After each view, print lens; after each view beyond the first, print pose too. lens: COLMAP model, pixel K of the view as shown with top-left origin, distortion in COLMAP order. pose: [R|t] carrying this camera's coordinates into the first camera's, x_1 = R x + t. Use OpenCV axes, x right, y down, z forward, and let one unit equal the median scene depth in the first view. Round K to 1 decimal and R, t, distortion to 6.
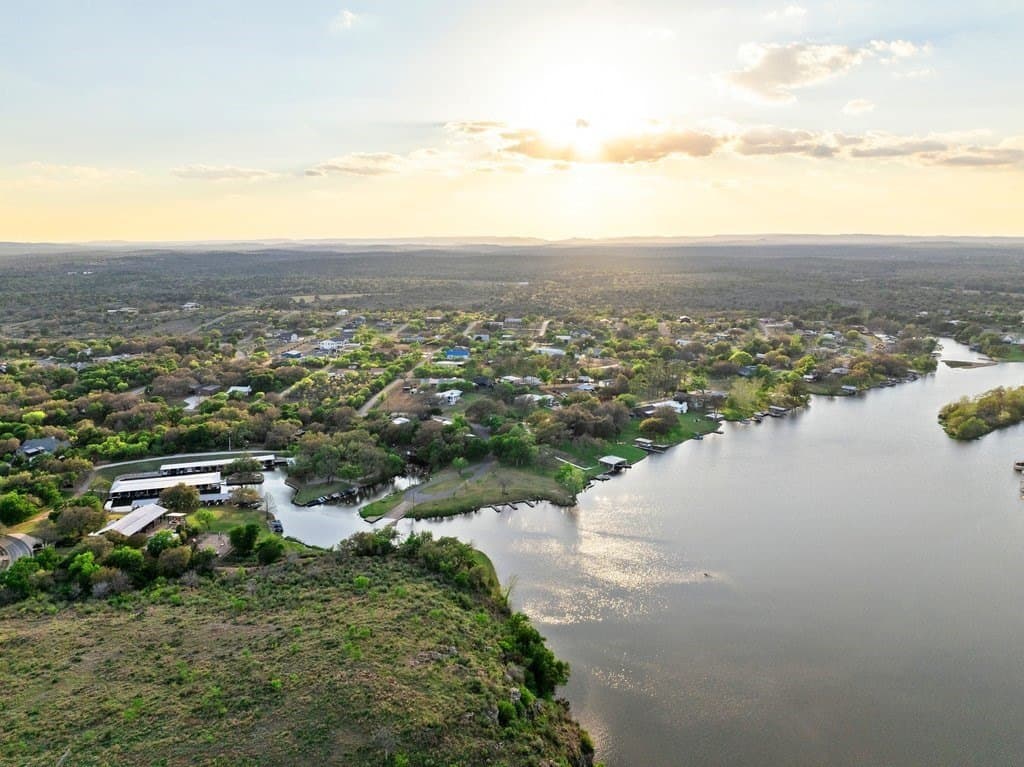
lens RADIAL K [[773.6, 0, 512.0], [0, 773.6, 383.5], [0, 0, 1]] dist [-0.026474, -0.004920]
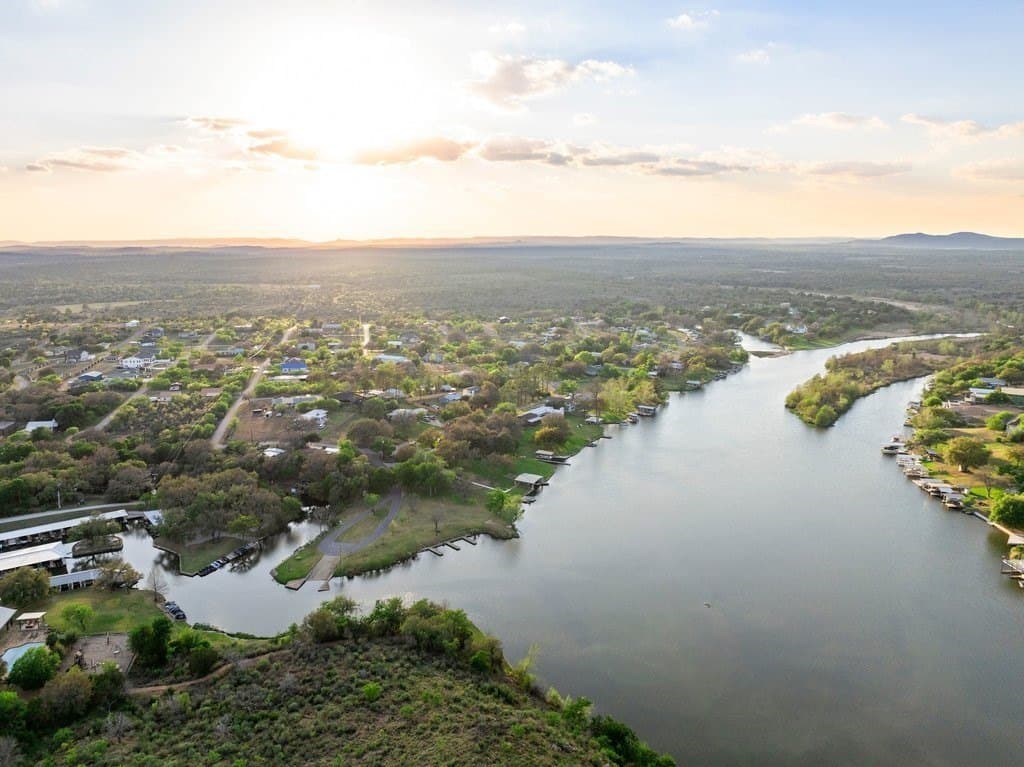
lens RADIAL K [[752.3, 0, 490.5], [0, 752.3, 406.5], [0, 0, 1]] dist [-0.026137, -0.000966]
pose [[0.957715, -0.060301, 0.281330, -0.108504], [0.051336, 0.997914, 0.039135, -0.015731], [-0.283103, -0.023038, 0.958813, 0.111807]]
